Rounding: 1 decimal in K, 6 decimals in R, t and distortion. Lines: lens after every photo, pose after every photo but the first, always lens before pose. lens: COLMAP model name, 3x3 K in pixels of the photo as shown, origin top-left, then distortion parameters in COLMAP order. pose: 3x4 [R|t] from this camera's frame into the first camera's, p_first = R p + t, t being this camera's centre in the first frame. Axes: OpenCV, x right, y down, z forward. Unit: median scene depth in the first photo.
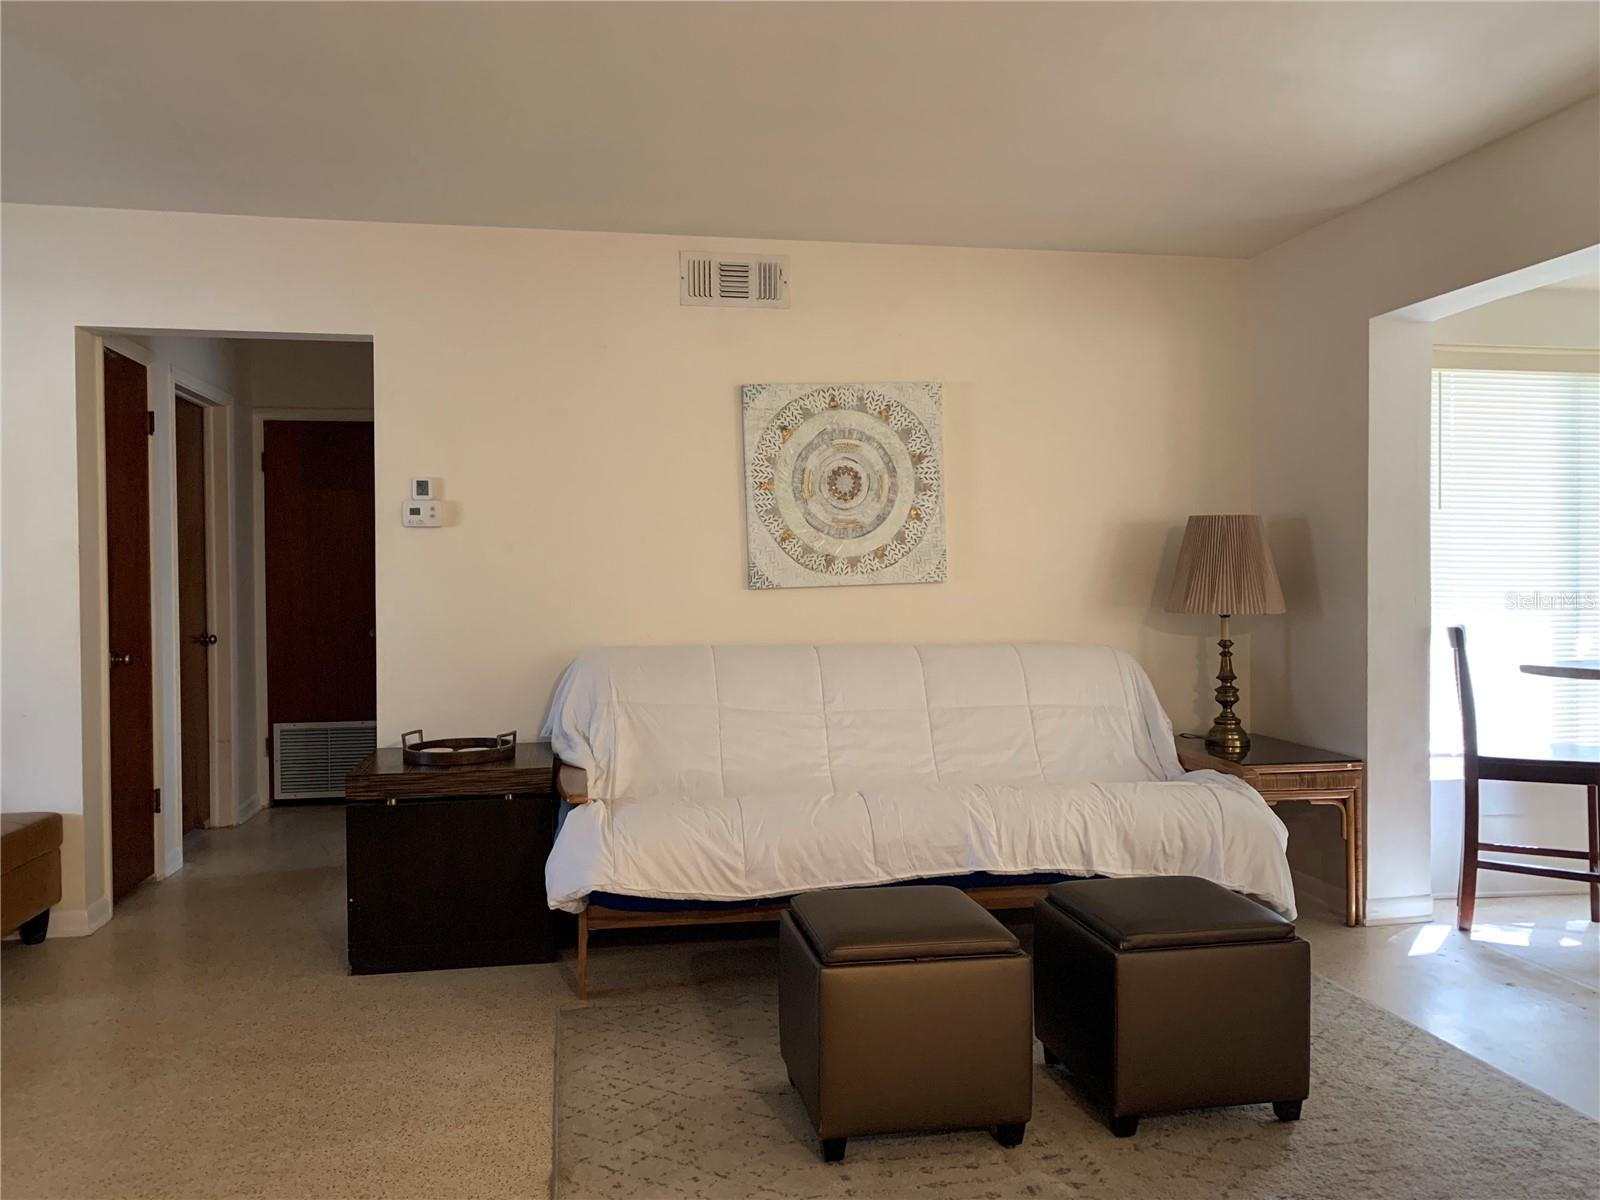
lens RADIAL K [[1218.2, 0, 804.4], [0, 1218.2, 584.7], [0, 0, 1]] dist [0.036568, -0.054153]
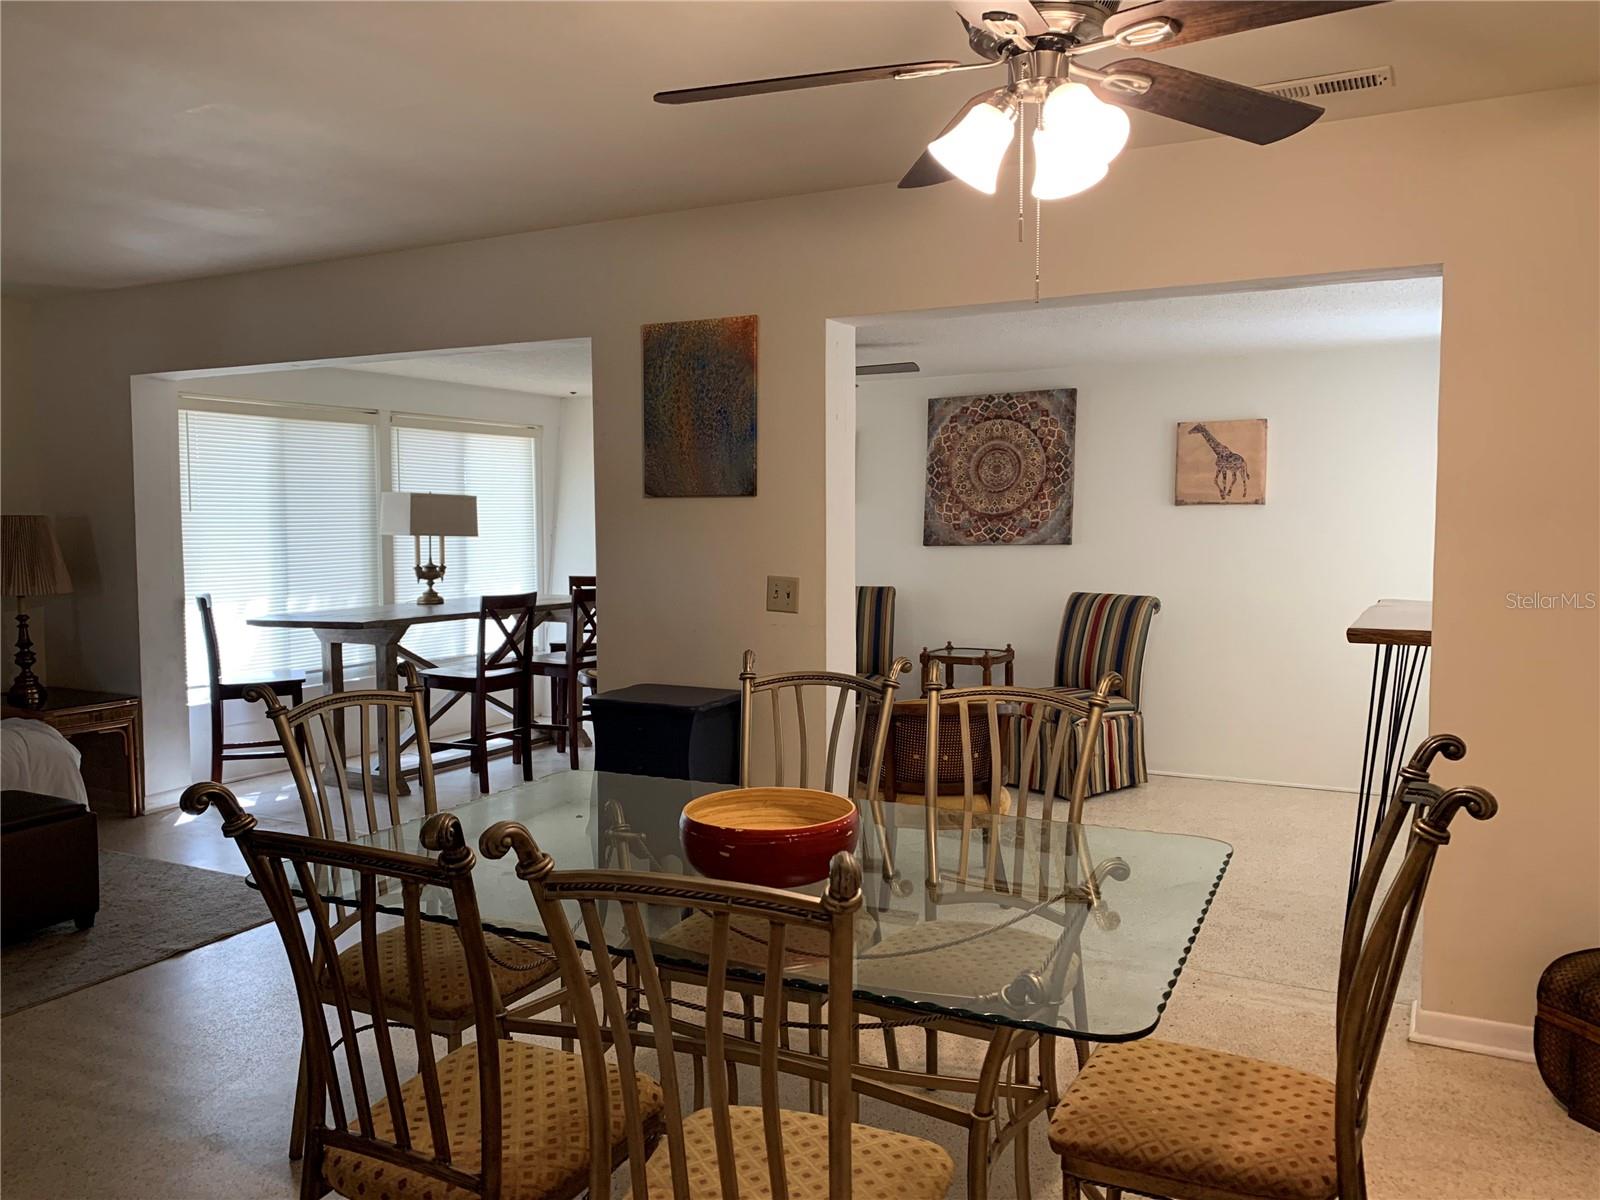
lens RADIAL K [[1218.2, 0, 789.6], [0, 1218.2, 593.5], [0, 0, 1]] dist [0.036568, -0.054153]
pose [[0.621098, -0.050749, 0.782088, -0.155828], [0.007148, 0.998227, 0.059098, -0.047332], [-0.783700, -0.031115, 0.620360, -0.413616]]
